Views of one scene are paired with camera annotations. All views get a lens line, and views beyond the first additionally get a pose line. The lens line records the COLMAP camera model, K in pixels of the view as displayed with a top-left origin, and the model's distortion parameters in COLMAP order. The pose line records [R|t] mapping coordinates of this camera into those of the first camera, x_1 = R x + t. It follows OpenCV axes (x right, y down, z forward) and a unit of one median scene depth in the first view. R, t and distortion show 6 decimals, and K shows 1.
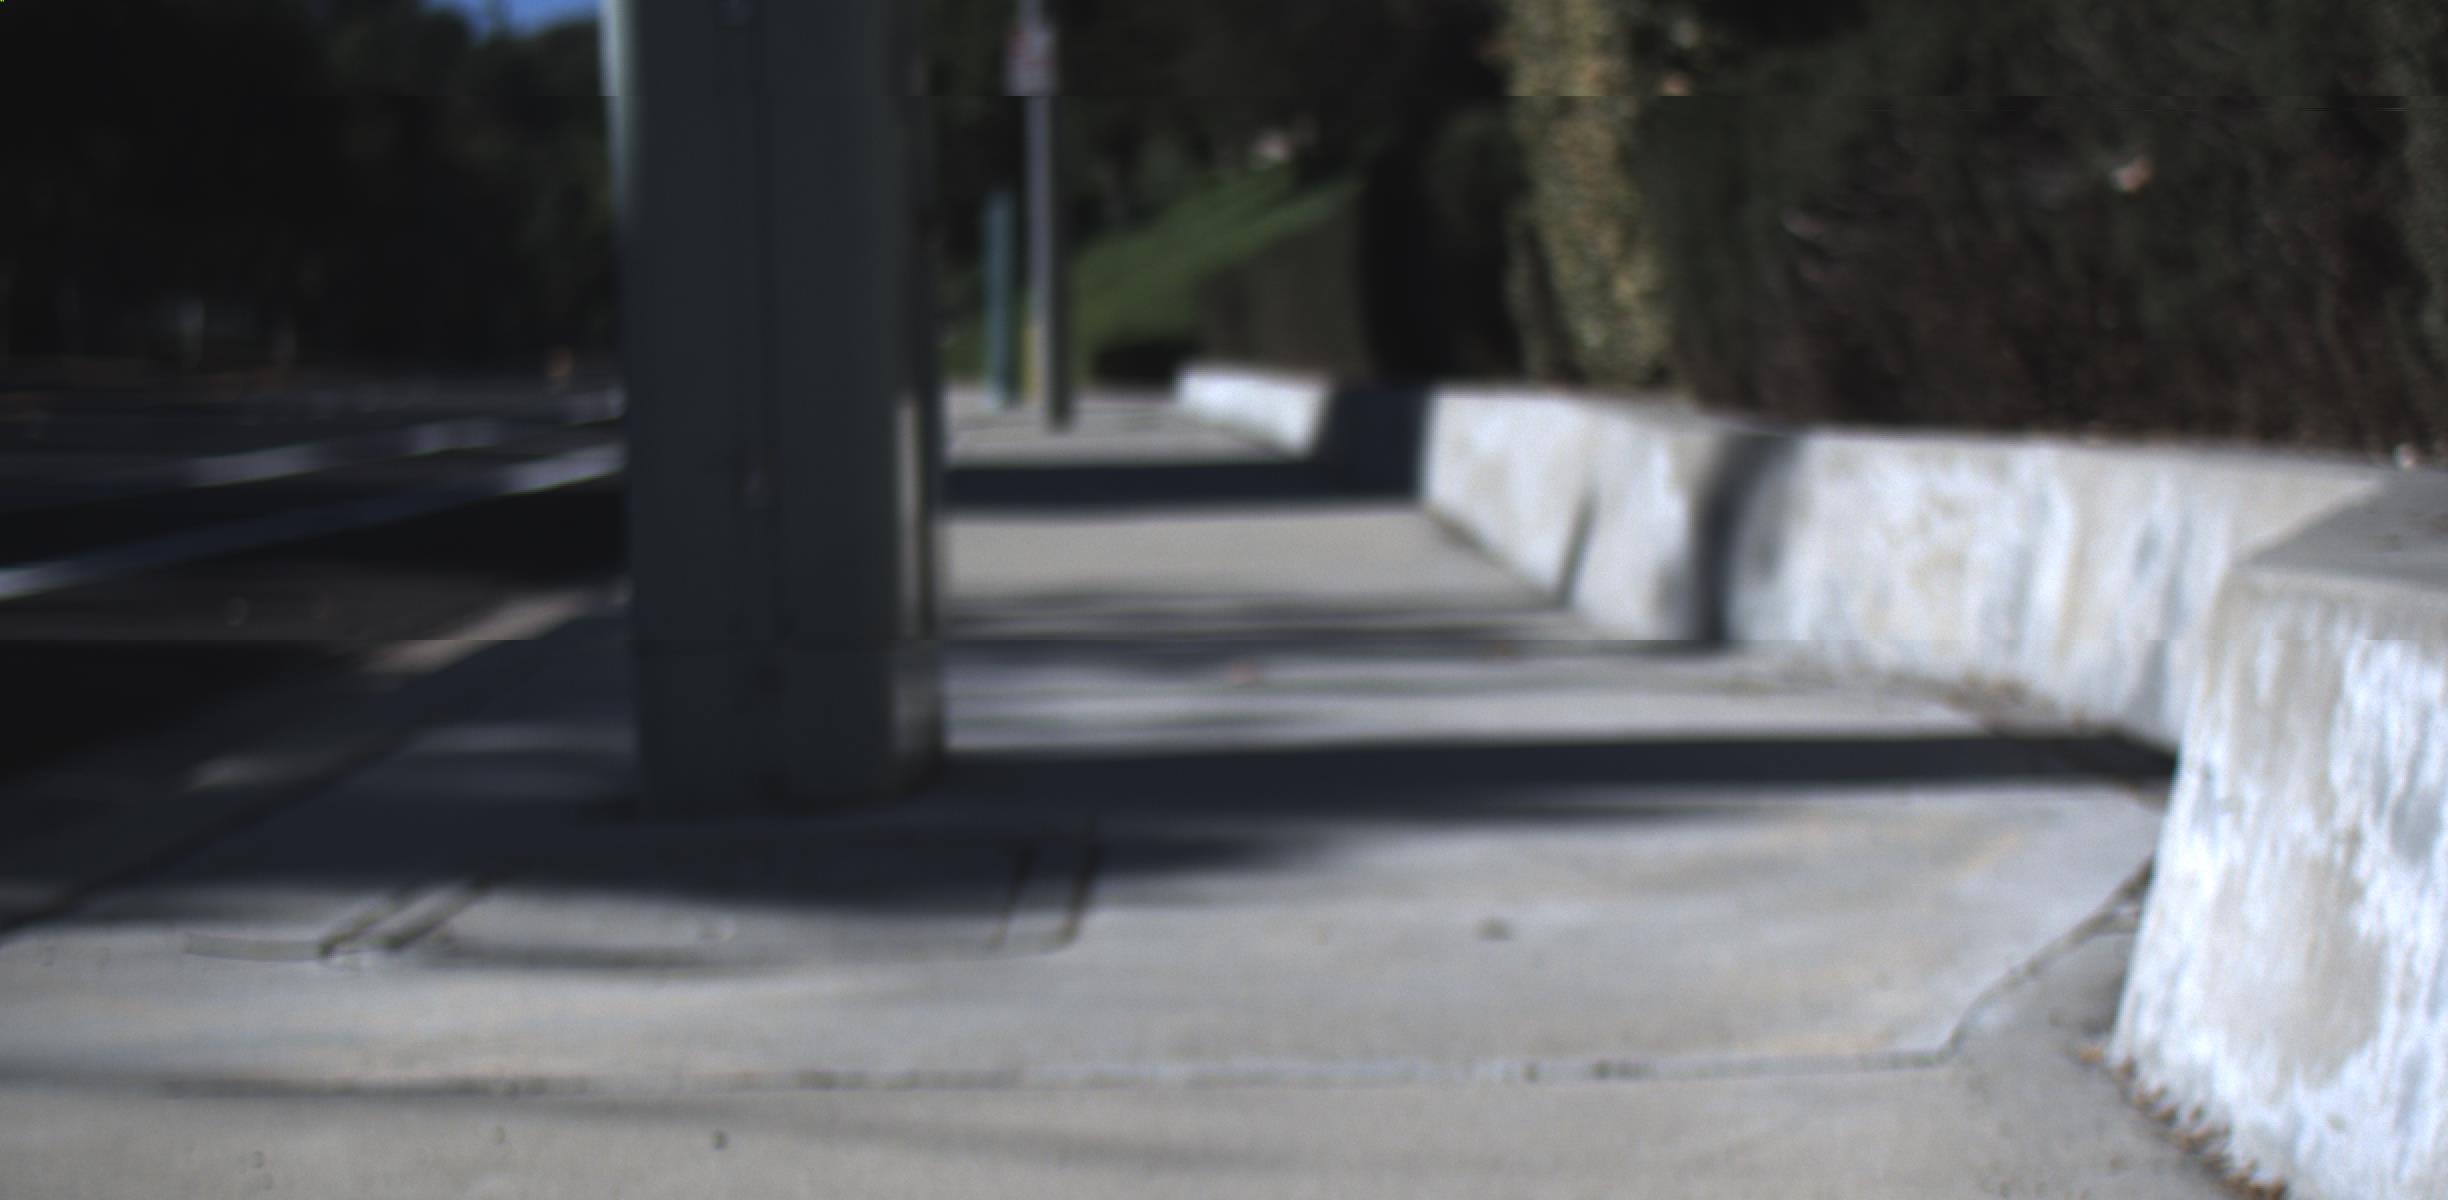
lens RADIAL K [[6005.3, 0, 1221.6], [0, 6005.3, 600.1], [0, 0, 1]] dist [0.101710, 0.425662]
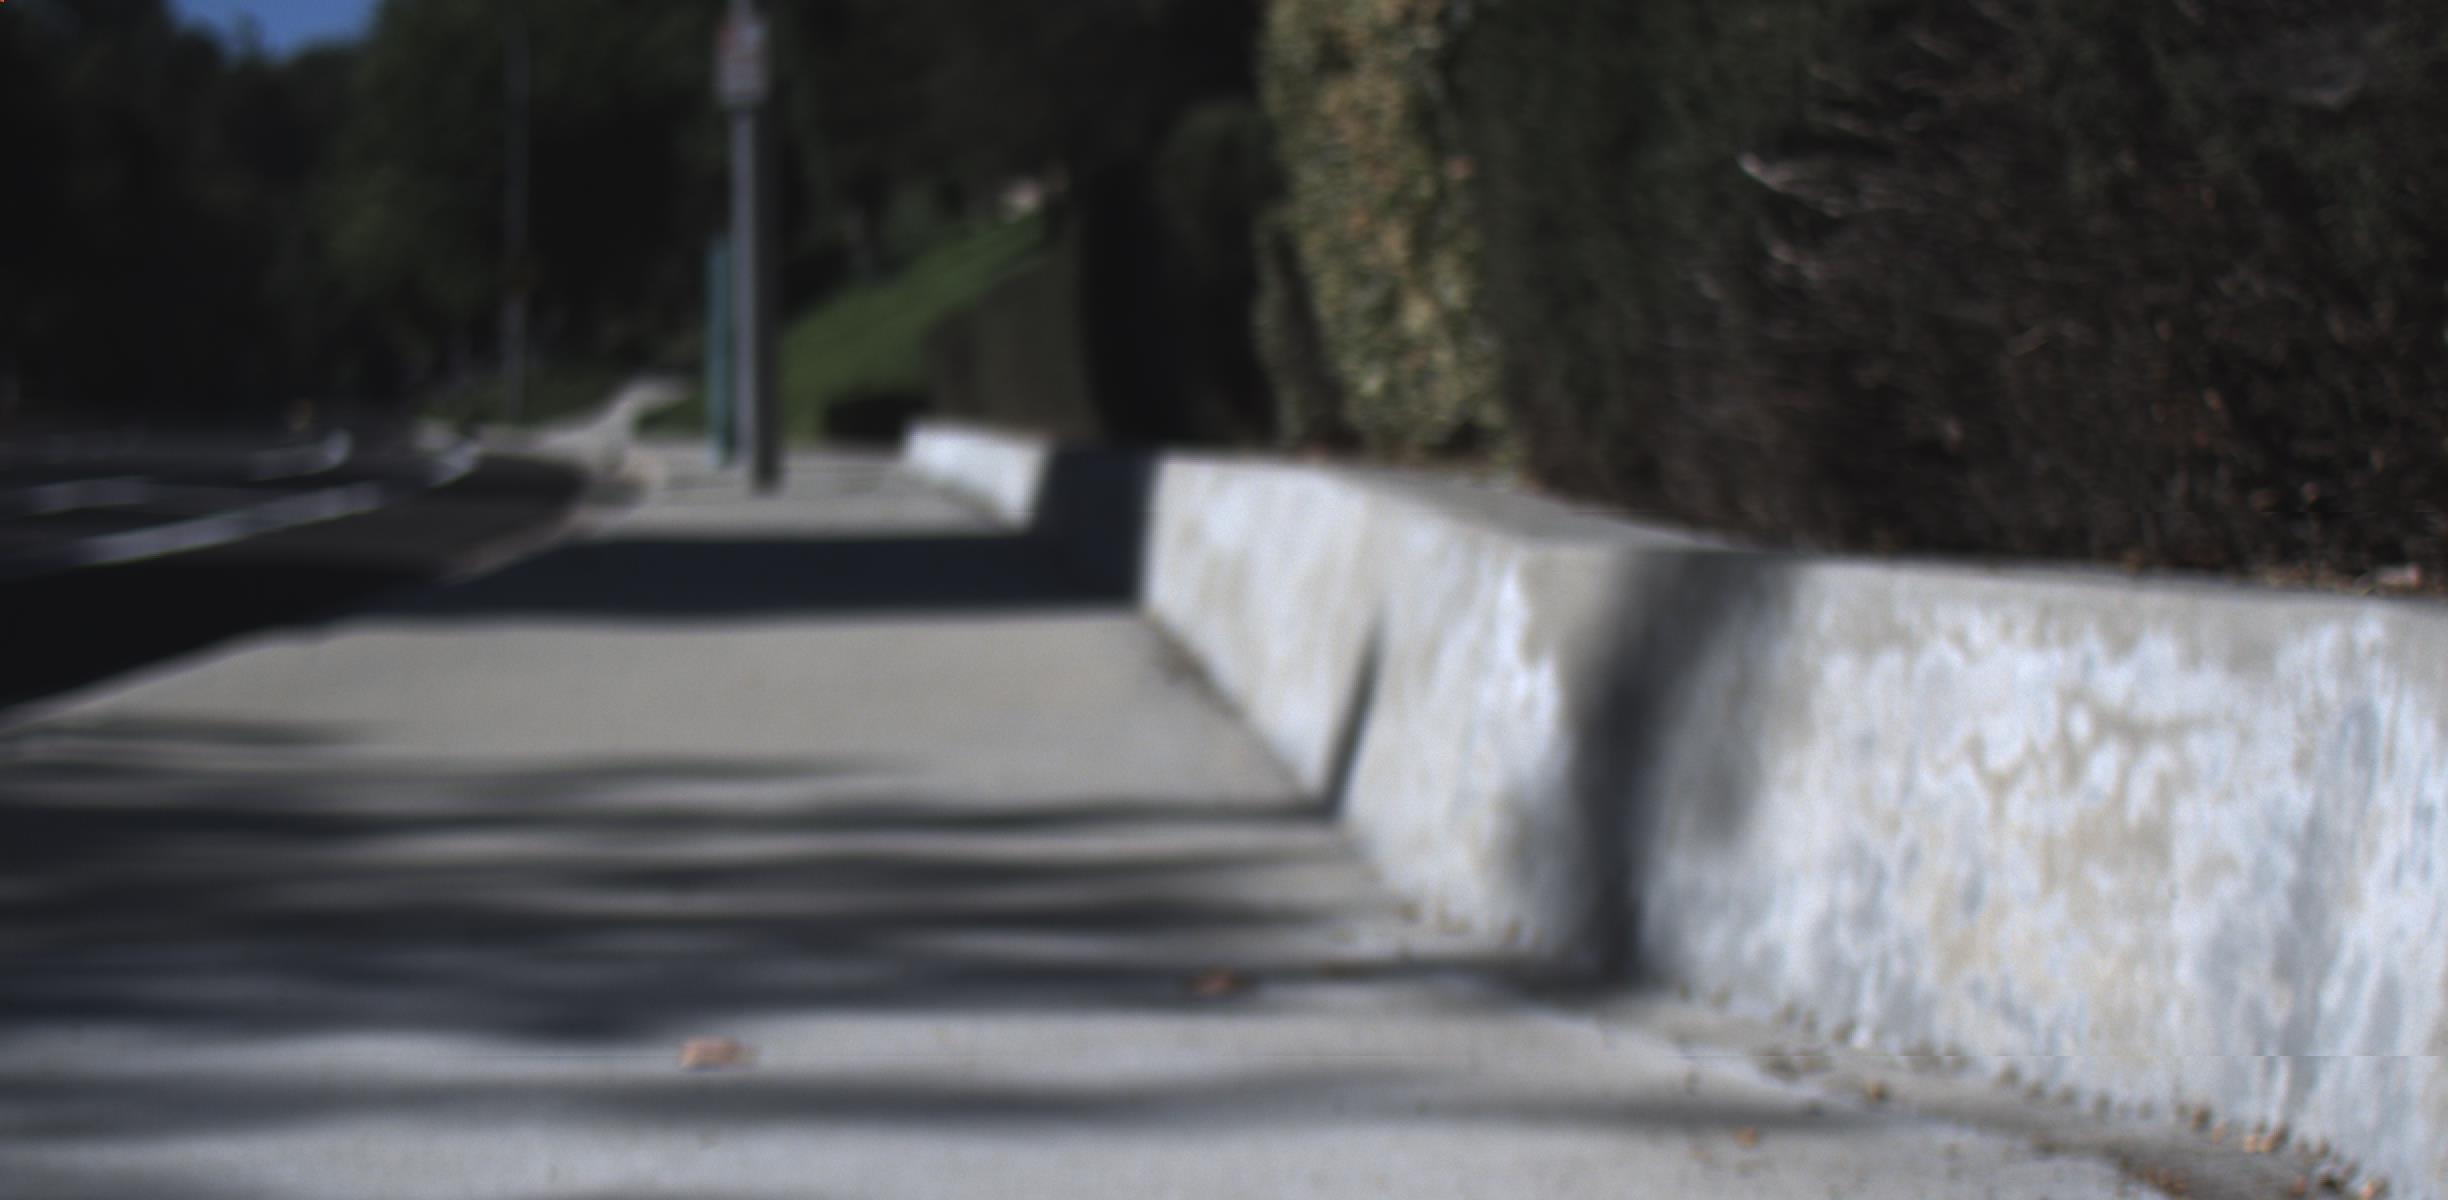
lens RADIAL K [[5205.2, 0, 1223.5], [0, 5205.2, 601.7], [0, 0, 1]] dist [0.065367, 0.410649]
pose [[0.999244, 0.006994, 0.038254, 0.020503], [-0.006809, 0.999965, -0.004956, -0.014679], [-0.038288, 0.004692, 0.999256, 0.374265]]
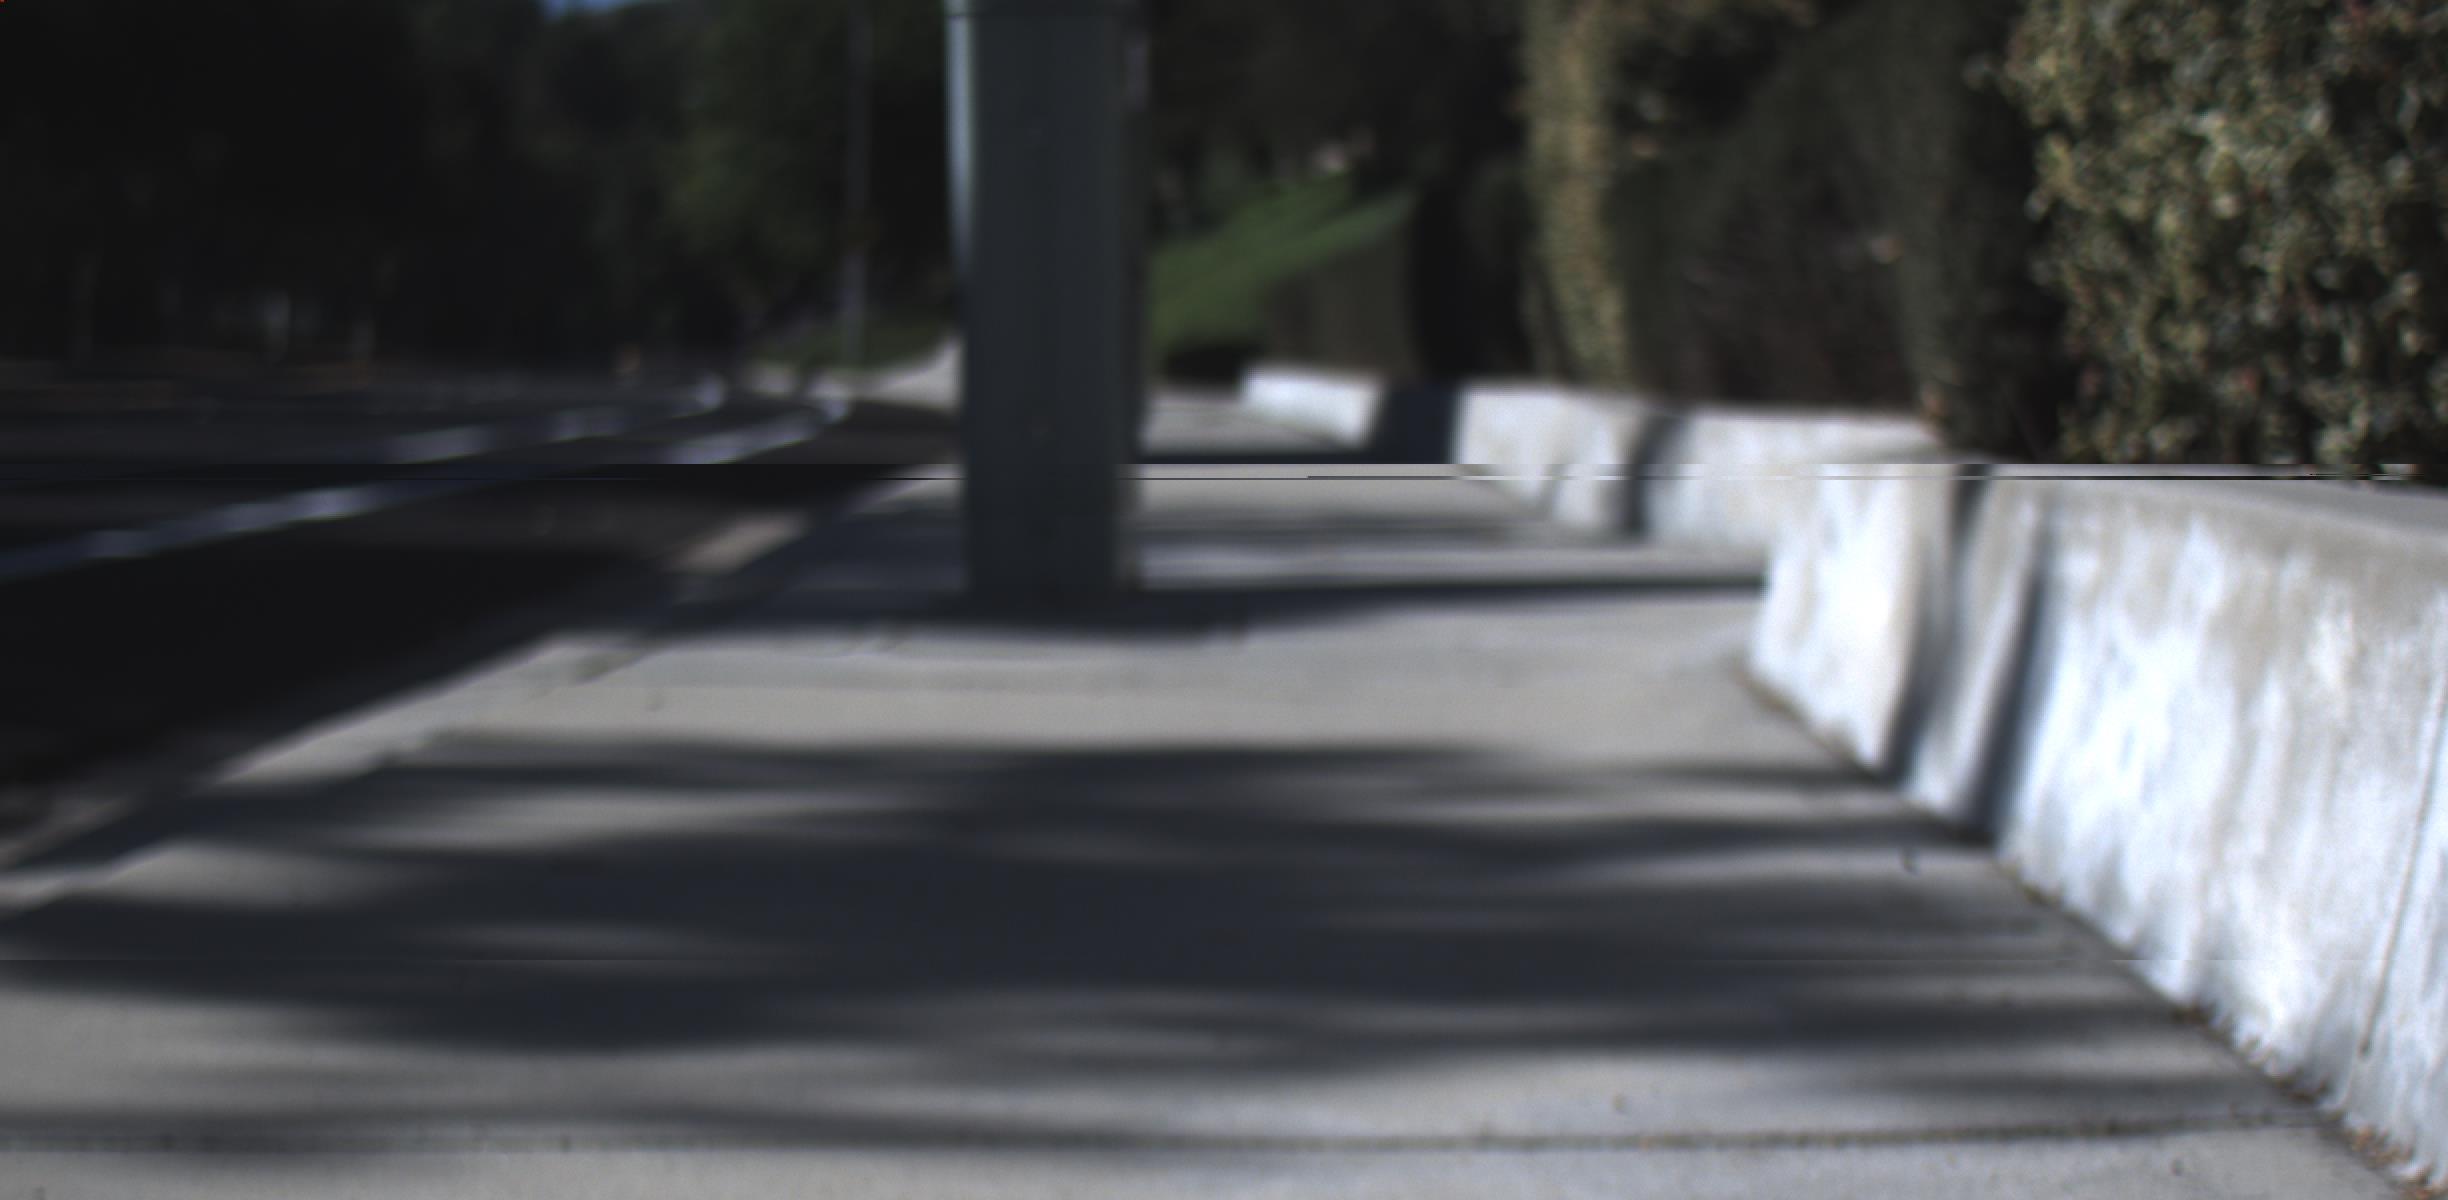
lens RADIAL K [[7169.7, 0, 1225.0], [0, 7169.7, 599.5], [0, 0, 1]] dist [0.017903, 1.427806]
pose [[0.999927, 0.011162, -0.004636, -0.007734], [-0.011197, 0.999910, -0.007422, 0.022680], [0.004552, 0.007474, 0.999962, -0.537351]]
